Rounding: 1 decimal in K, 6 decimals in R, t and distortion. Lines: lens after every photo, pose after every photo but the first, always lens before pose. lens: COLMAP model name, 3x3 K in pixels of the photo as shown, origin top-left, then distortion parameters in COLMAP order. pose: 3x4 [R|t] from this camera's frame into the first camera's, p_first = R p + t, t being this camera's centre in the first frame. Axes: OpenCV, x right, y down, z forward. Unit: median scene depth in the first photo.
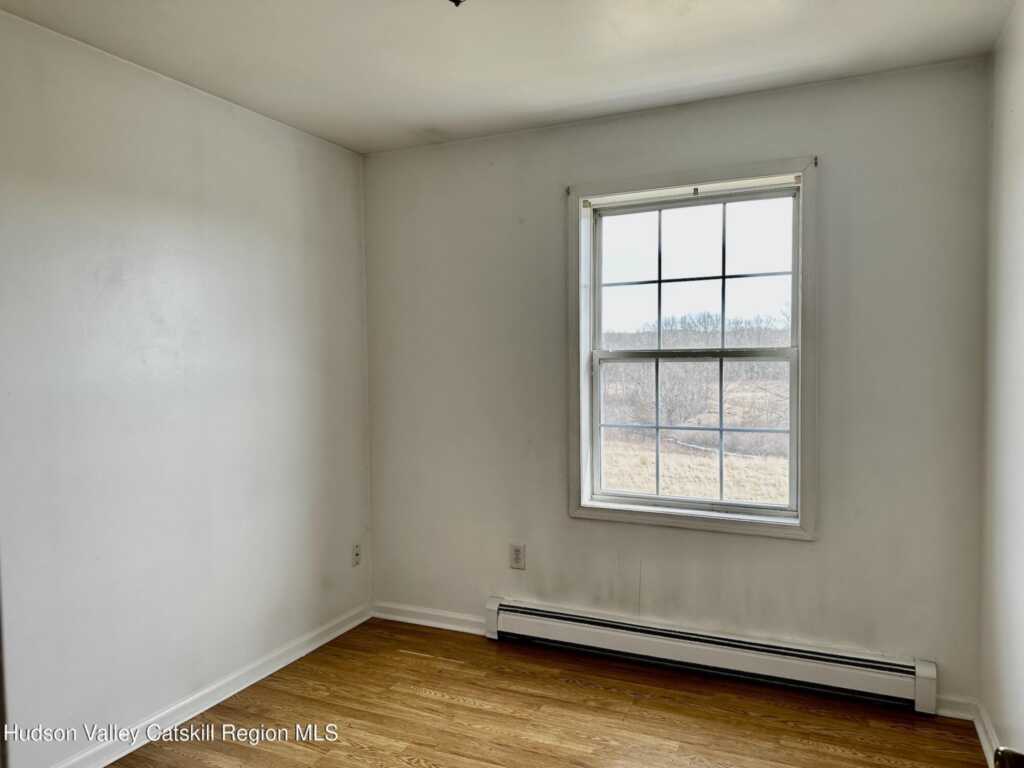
lens RADIAL K [[715.3, 0, 526.4], [0, 715.3, 384.0], [0, 0, 1]] dist [0.170852, -0.252572]
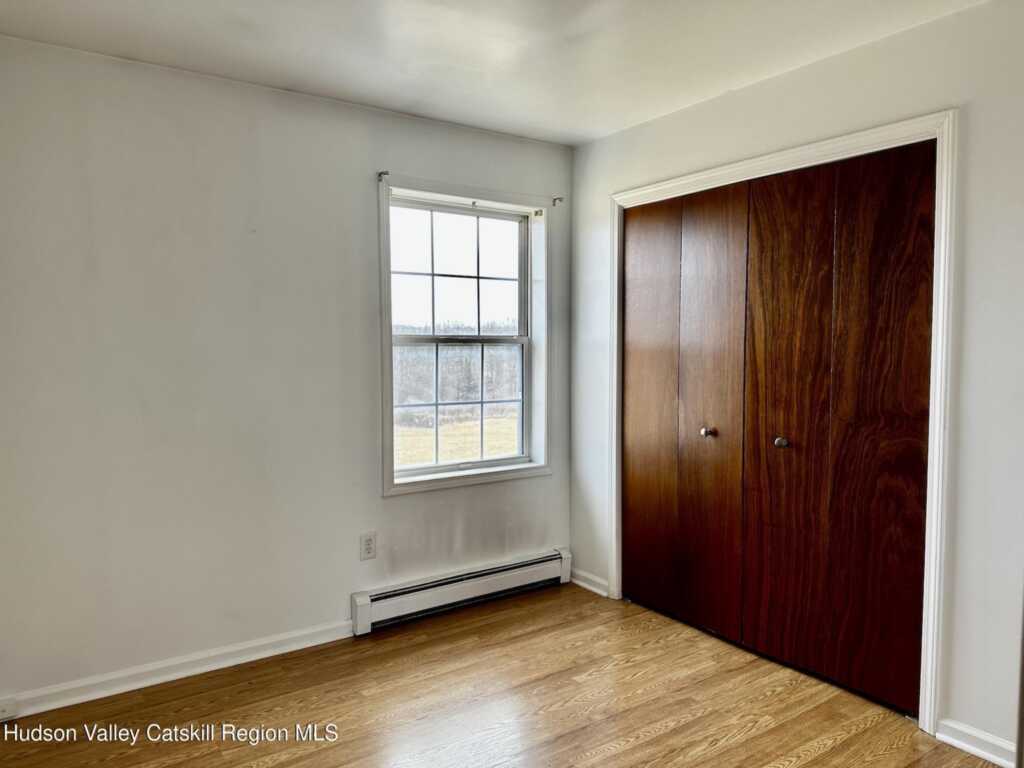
lens RADIAL K [[715.3, 0, 526.4], [0, 715.3, 384.0], [0, 0, 1]] dist [0.170852, -0.252572]
pose [[0.503761, -0.040690, 0.862884, -0.741935], [0.024231, 0.999163, 0.032971, -0.005847], [-0.863503, 0.004299, 0.504325, 0.321125]]
